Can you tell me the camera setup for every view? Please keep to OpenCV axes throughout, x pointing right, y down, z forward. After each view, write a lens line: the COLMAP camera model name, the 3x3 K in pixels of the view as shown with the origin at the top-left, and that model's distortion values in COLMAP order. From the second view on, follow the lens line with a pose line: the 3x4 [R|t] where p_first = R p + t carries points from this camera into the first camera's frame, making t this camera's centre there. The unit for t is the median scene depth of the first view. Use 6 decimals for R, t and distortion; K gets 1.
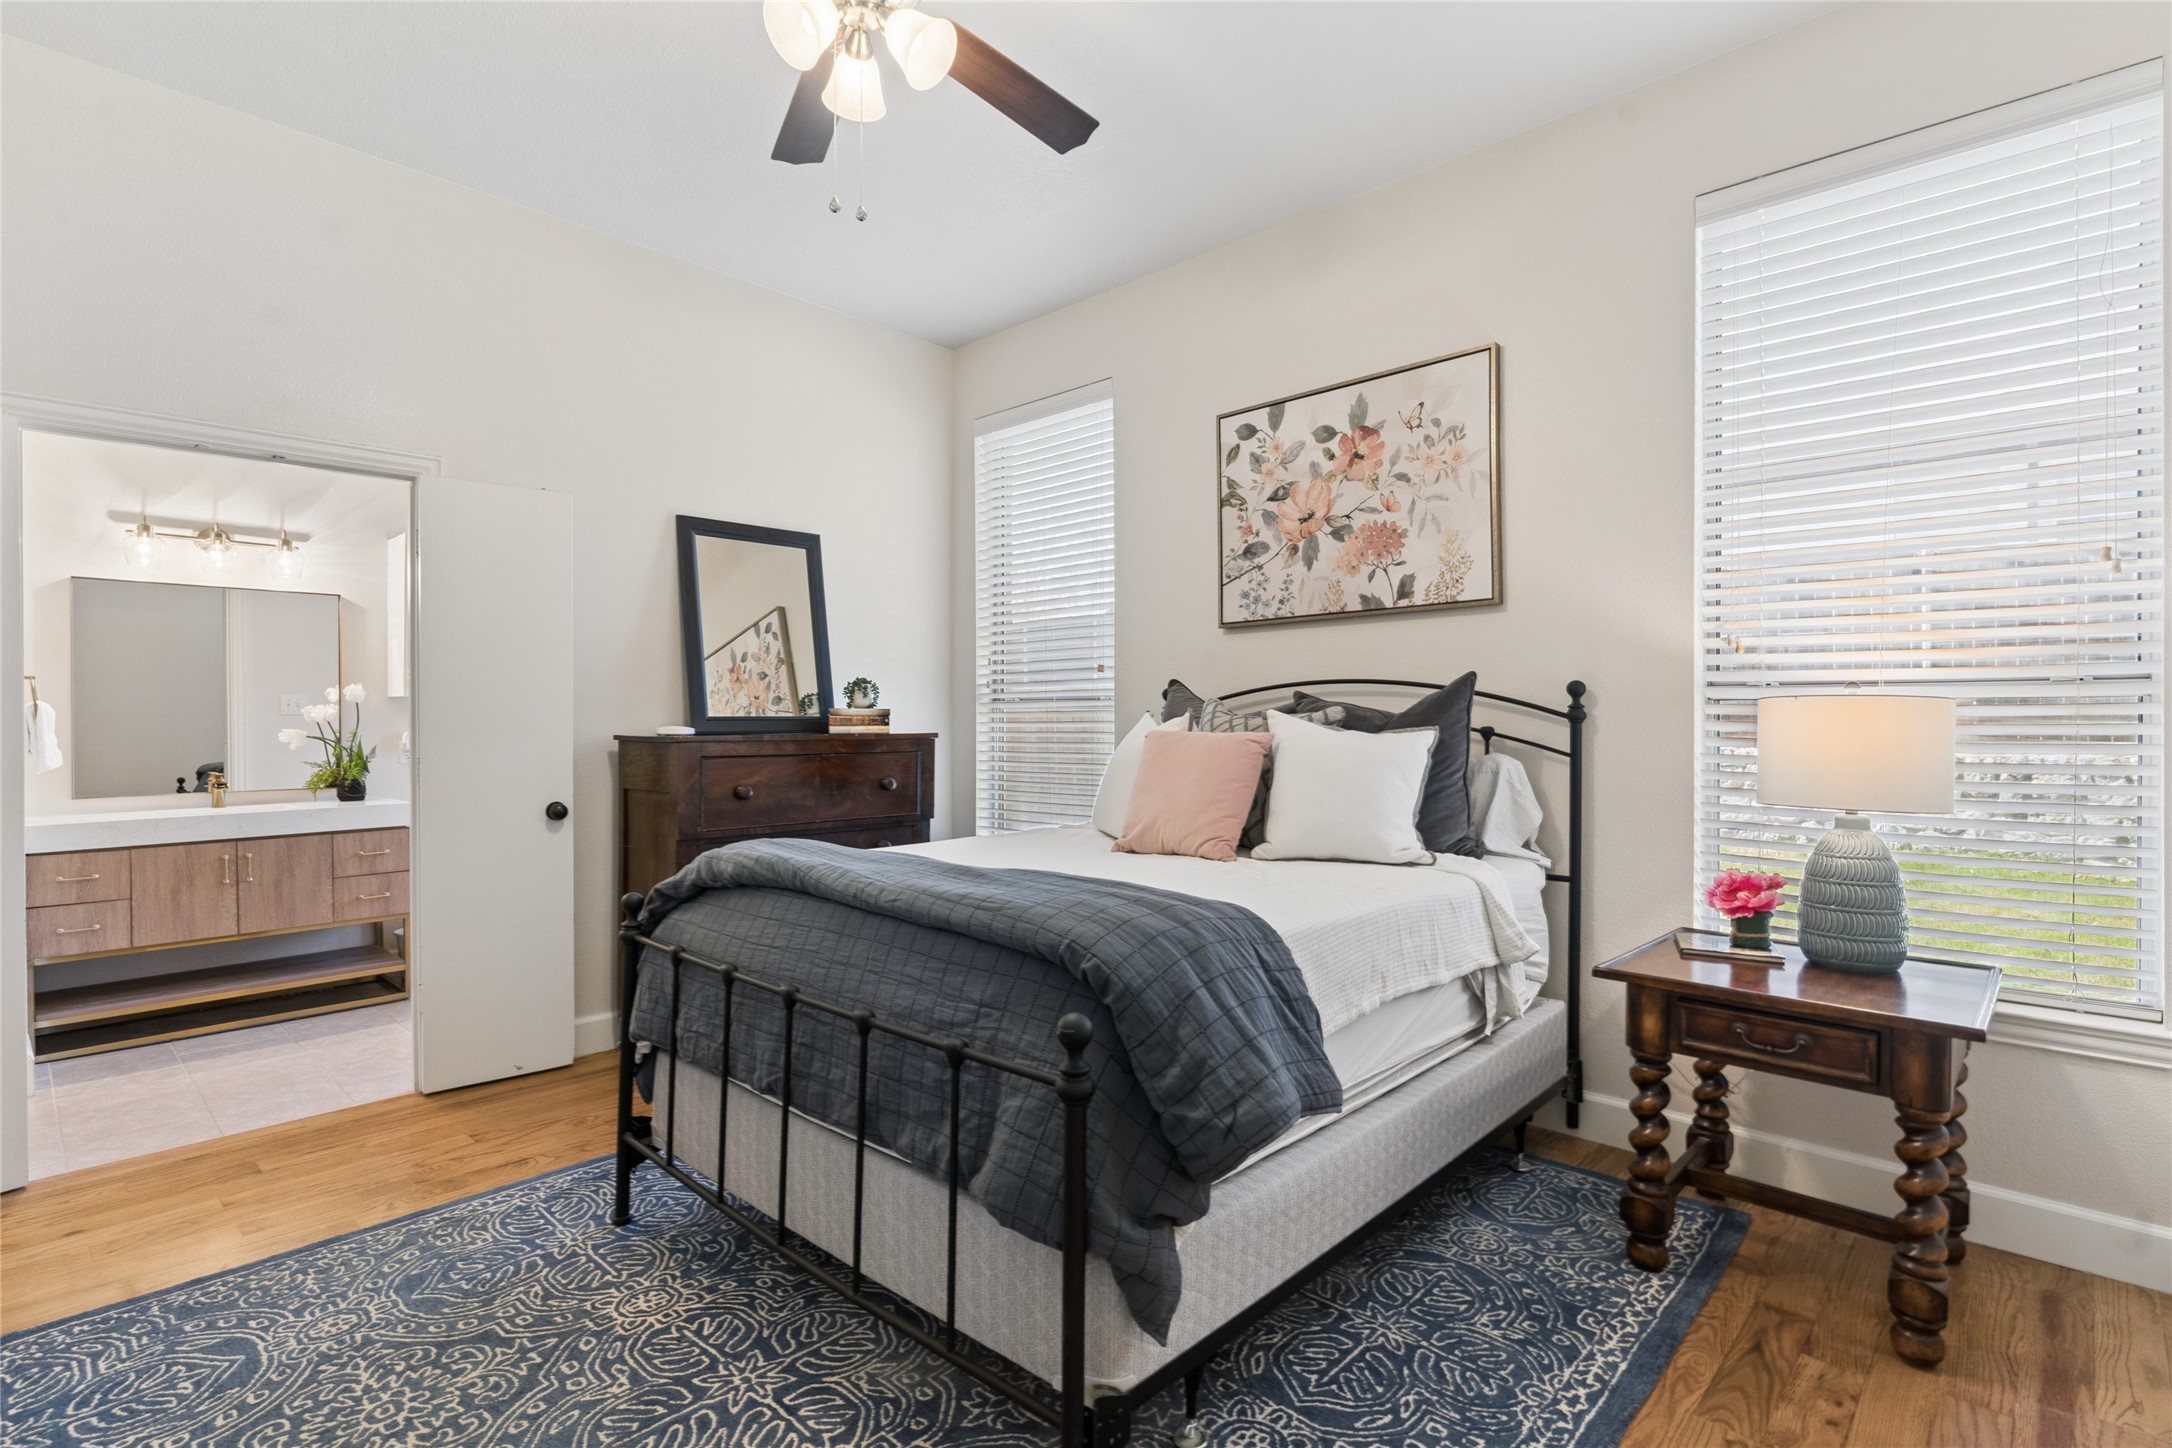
lens RADIAL K [[1046.5, 0, 1086.0], [0, 1046.5, 724.0], [0, 0, 1]] dist [0.000600, 0.000338]
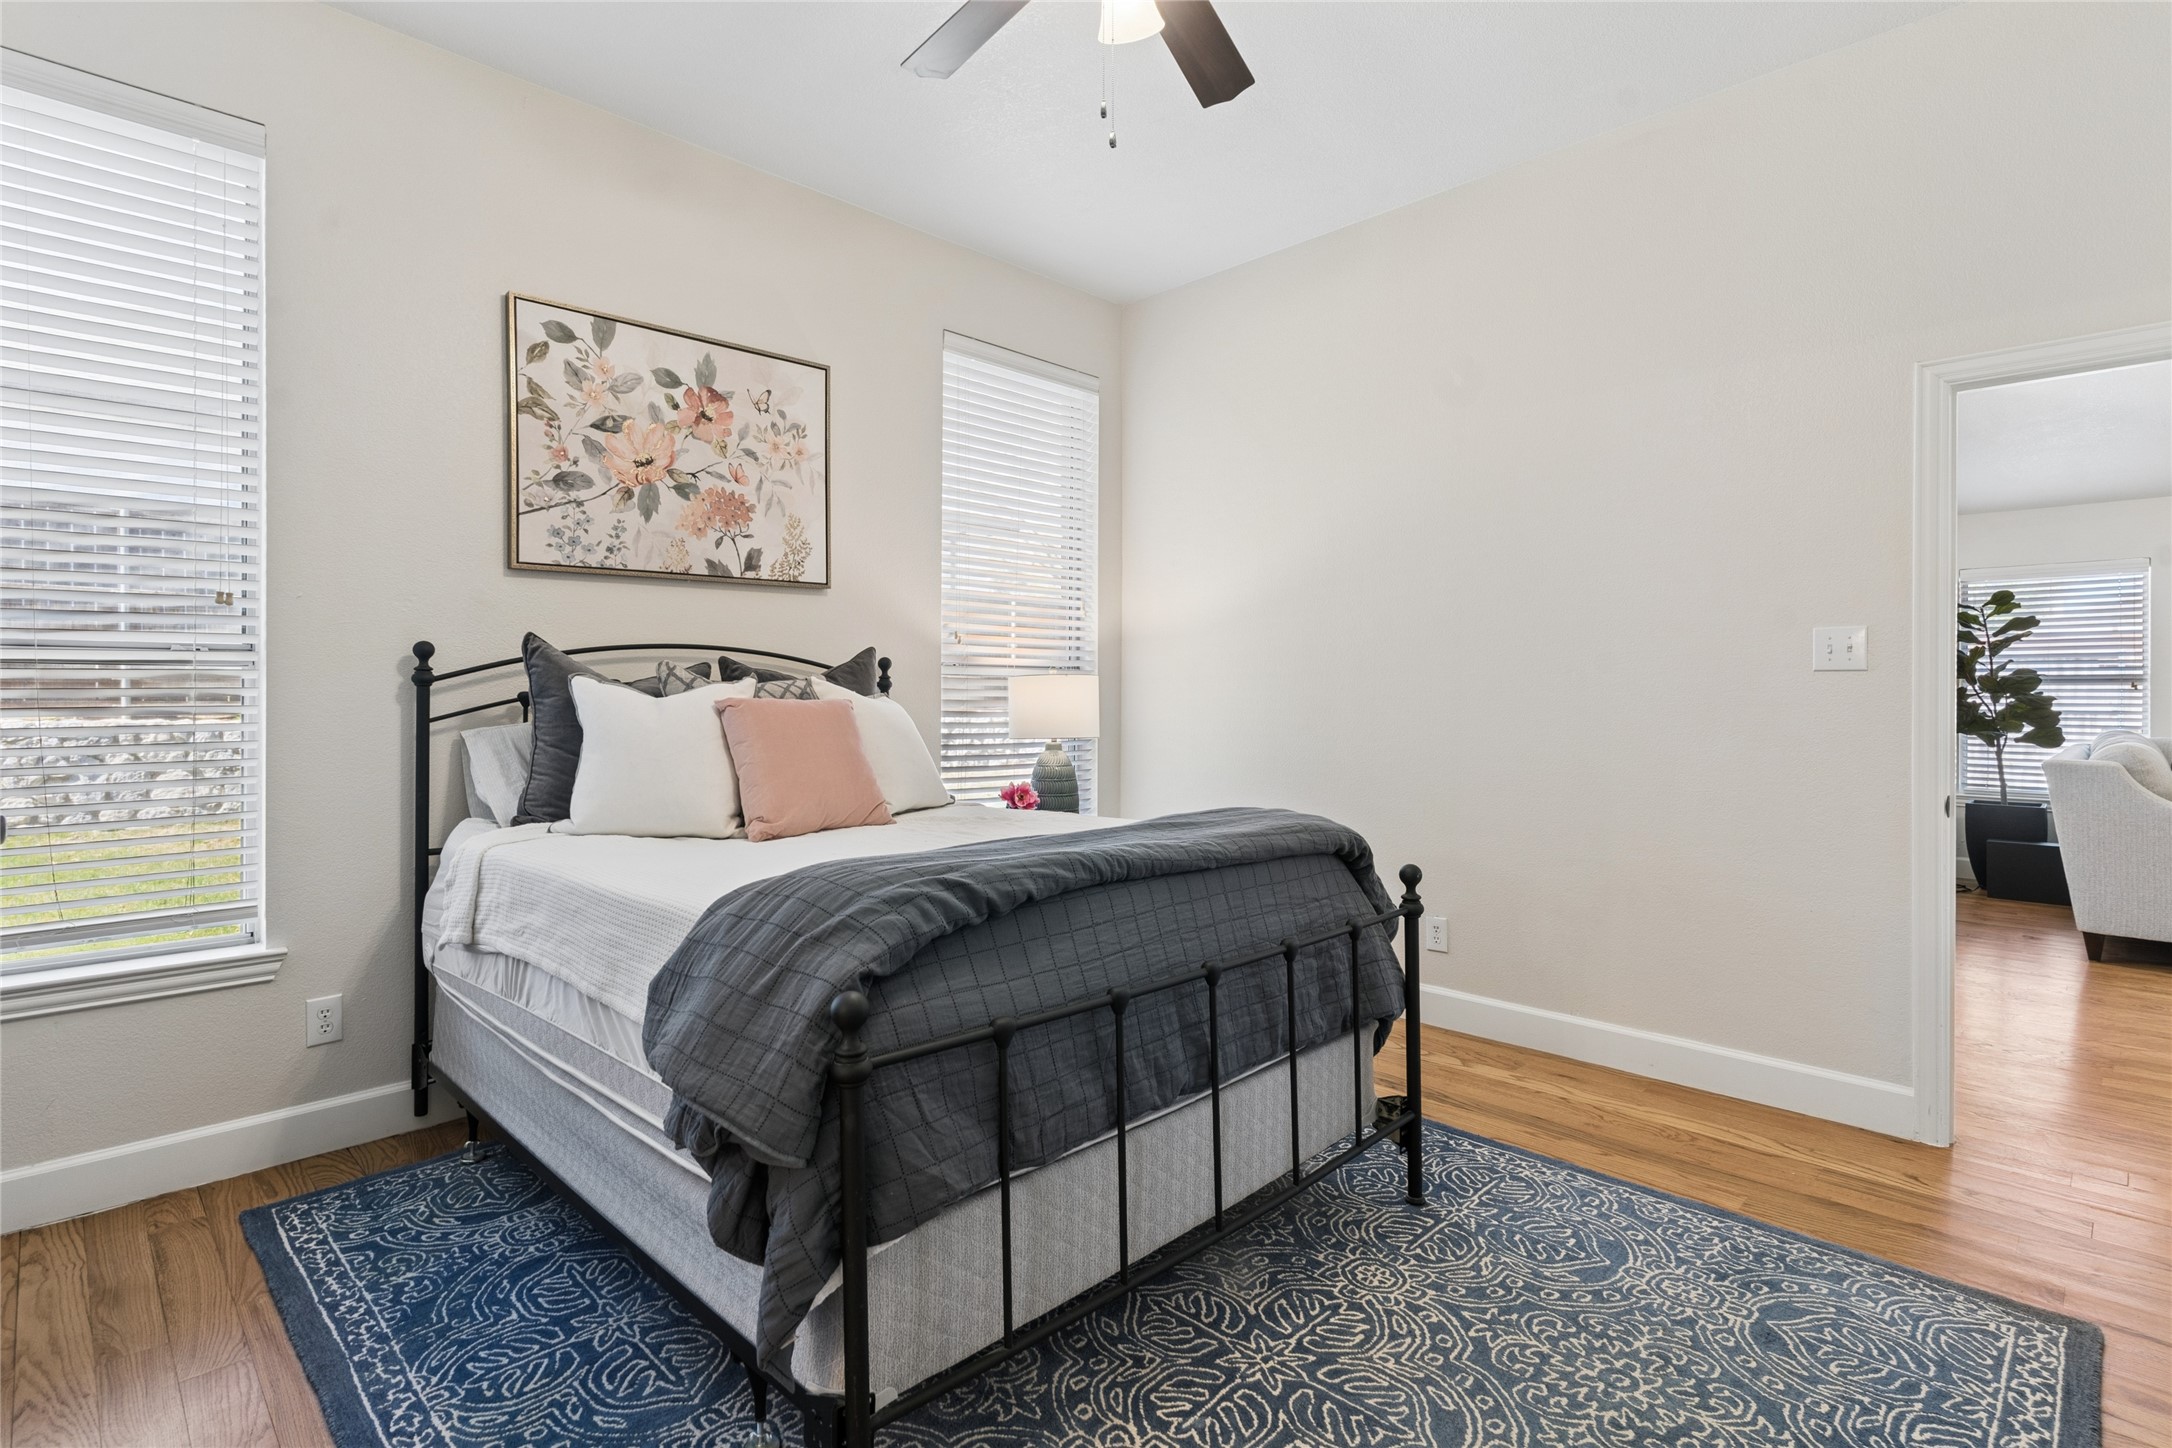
lens RADIAL K [[1066.1, 0, 1085.9], [0, 1066.1, 689.2], [0, 0, 1]] dist [-0.001431, 0.000179]
pose [[0.017381, 0.004624, 0.999838, -0.720881], [0.005539, 0.999974, -0.004721, 0.004456], [-0.999834, 0.005620, 0.017355, 0.626343]]
